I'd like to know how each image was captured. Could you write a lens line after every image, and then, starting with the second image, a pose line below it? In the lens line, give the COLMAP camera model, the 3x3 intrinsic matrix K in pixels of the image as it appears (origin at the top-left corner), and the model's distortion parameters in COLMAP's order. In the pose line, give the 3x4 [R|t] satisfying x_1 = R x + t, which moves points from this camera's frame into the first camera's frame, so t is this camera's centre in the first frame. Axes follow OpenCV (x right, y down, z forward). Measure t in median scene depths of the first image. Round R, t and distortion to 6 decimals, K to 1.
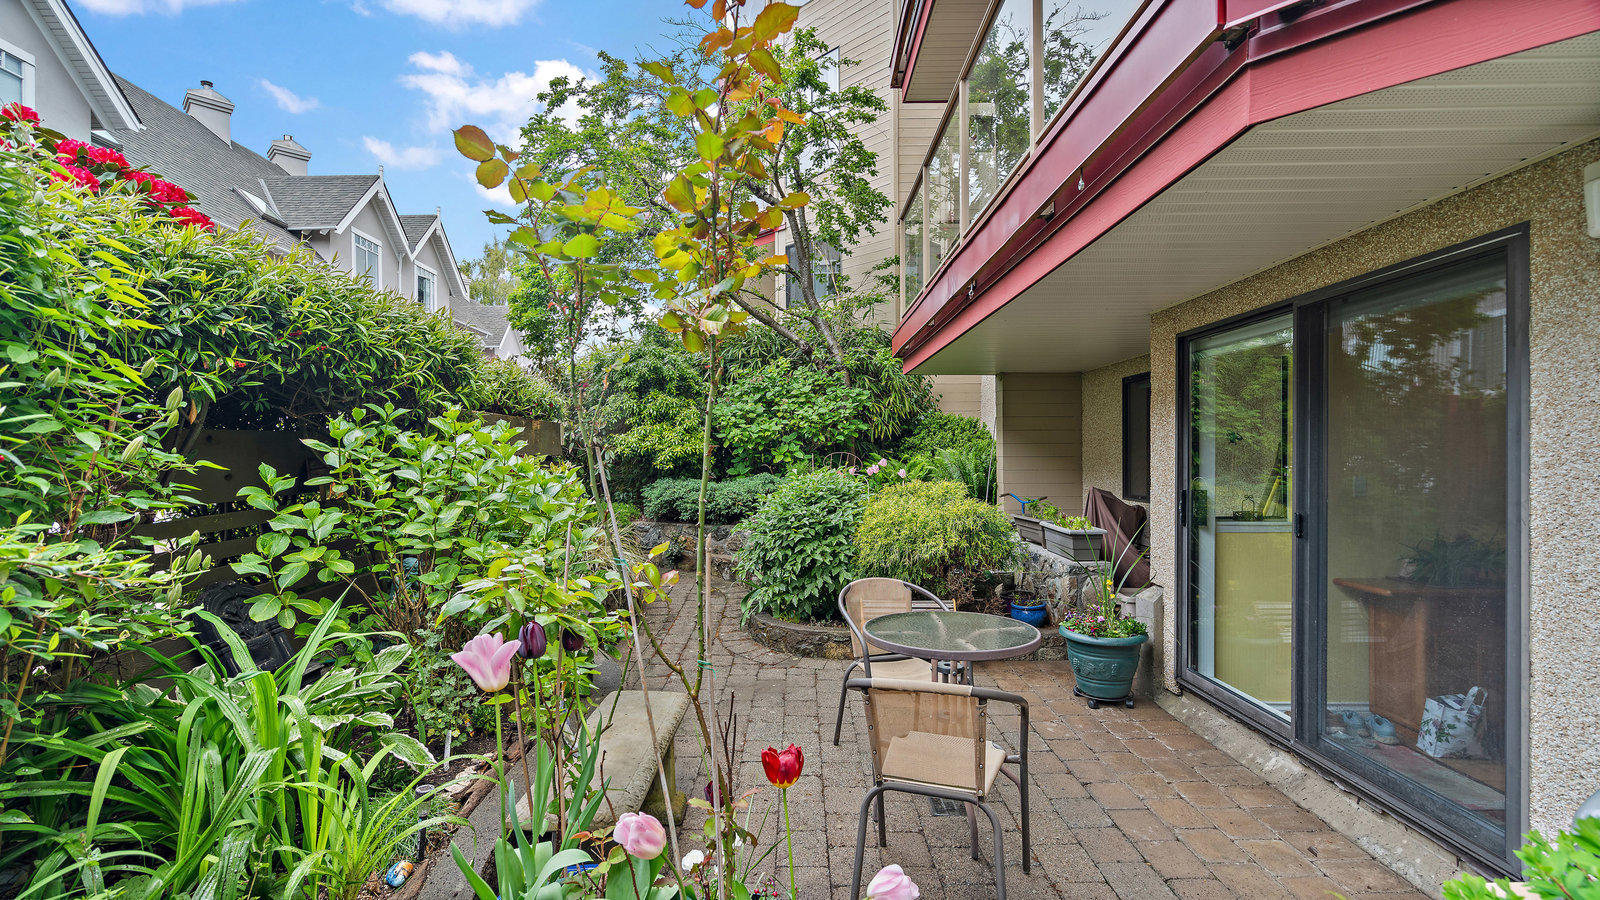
lens RADIAL K [[744.4, 0, 800.0], [0, 744.4, 450.0], [0, 0, 1]] dist [-0.001839, -0.000213]
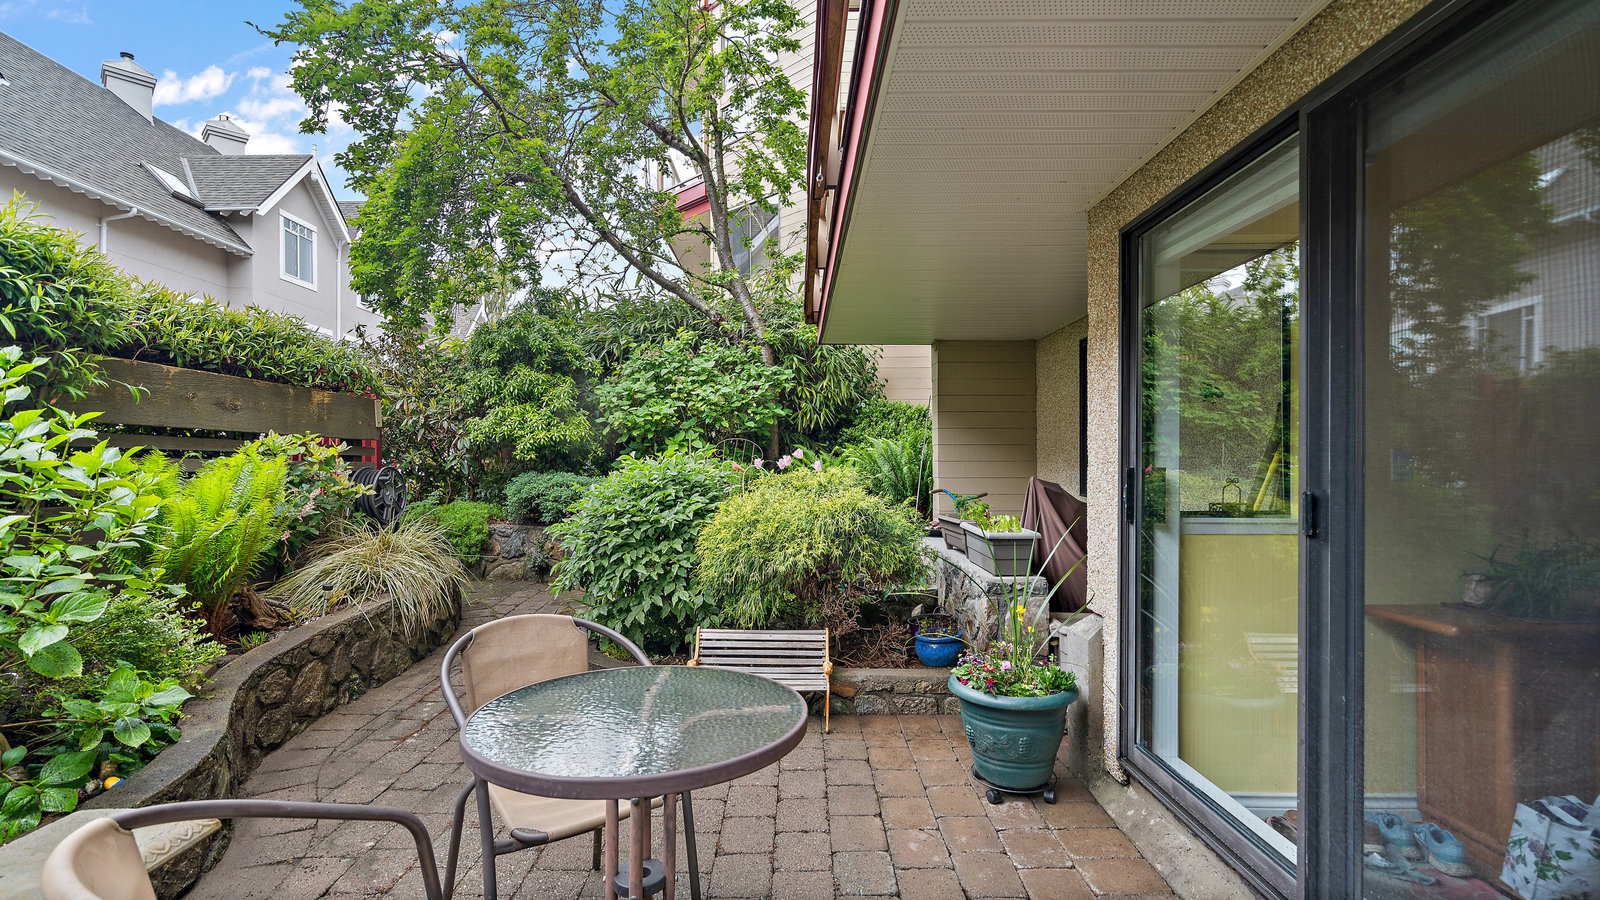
lens RADIAL K [[749.3, 0, 800.5], [0, 749.3, 454.5], [0, 0, 1]] dist [-0.001171, -0.000175]
pose [[0.999995, 0.002868, -0.001002, 0.174012], [-0.002875, 0.999972, -0.006849, 0.035840], [0.000982, 0.006852, 0.999976, 0.263879]]
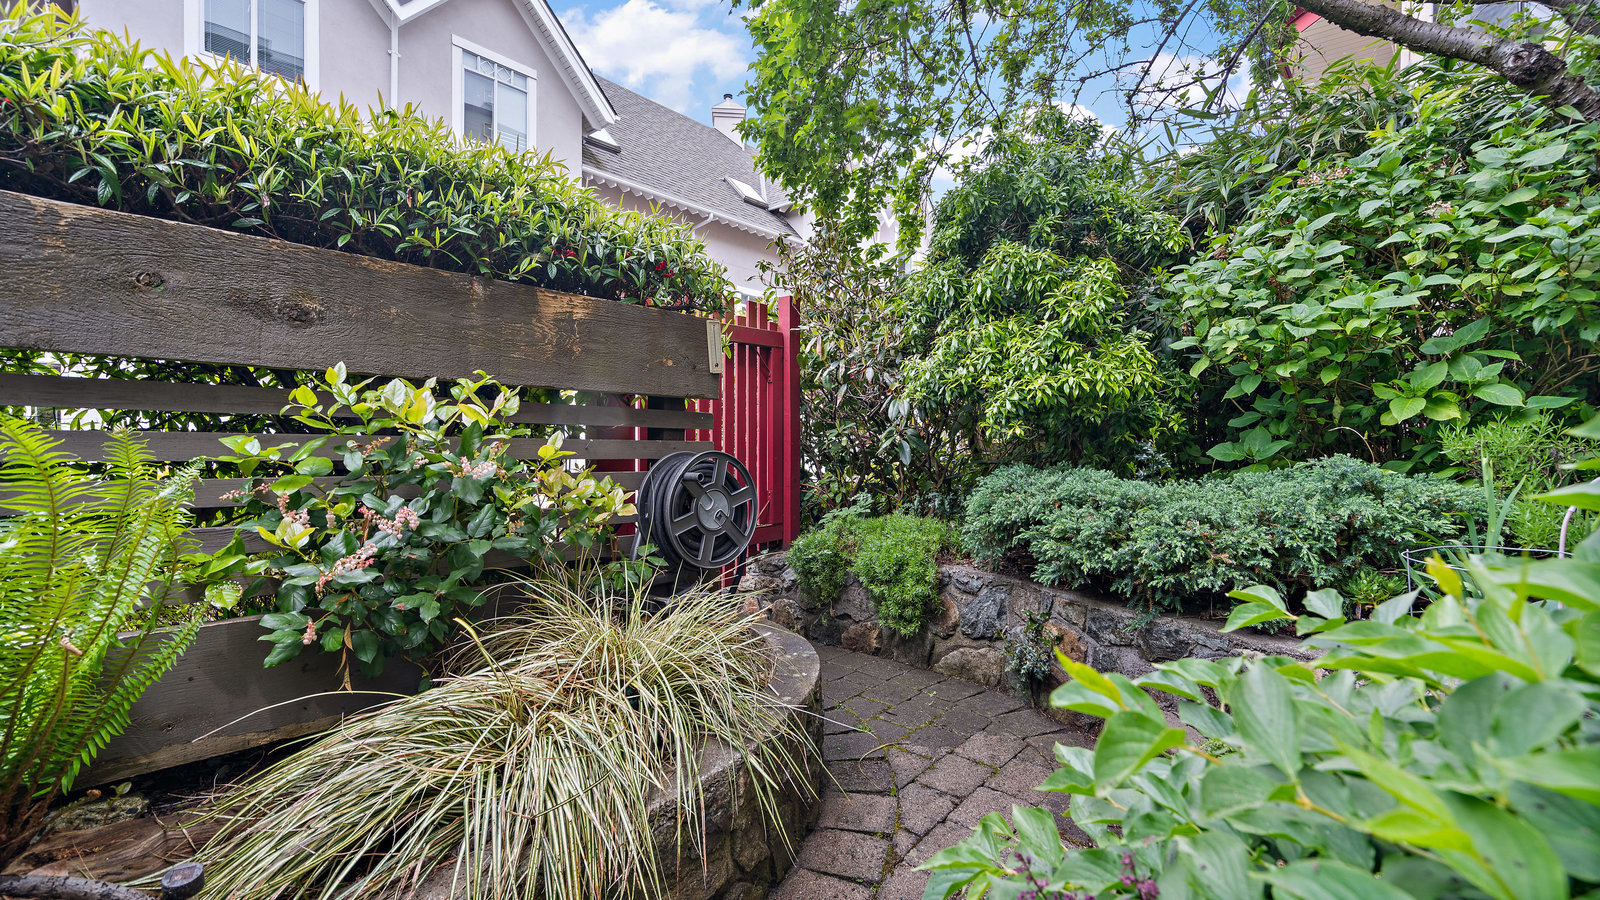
lens RADIAL K [[720.1, 0, 792.2], [0, 720.1, 457.1], [0, 0, 1]] dist [-0.001760, -0.000097]
pose [[0.751088, 0.025415, -0.659712, -0.034253], [-0.008031, 0.999537, 0.029363, 0.036384], [0.660153, -0.016756, 0.750944, 0.960150]]
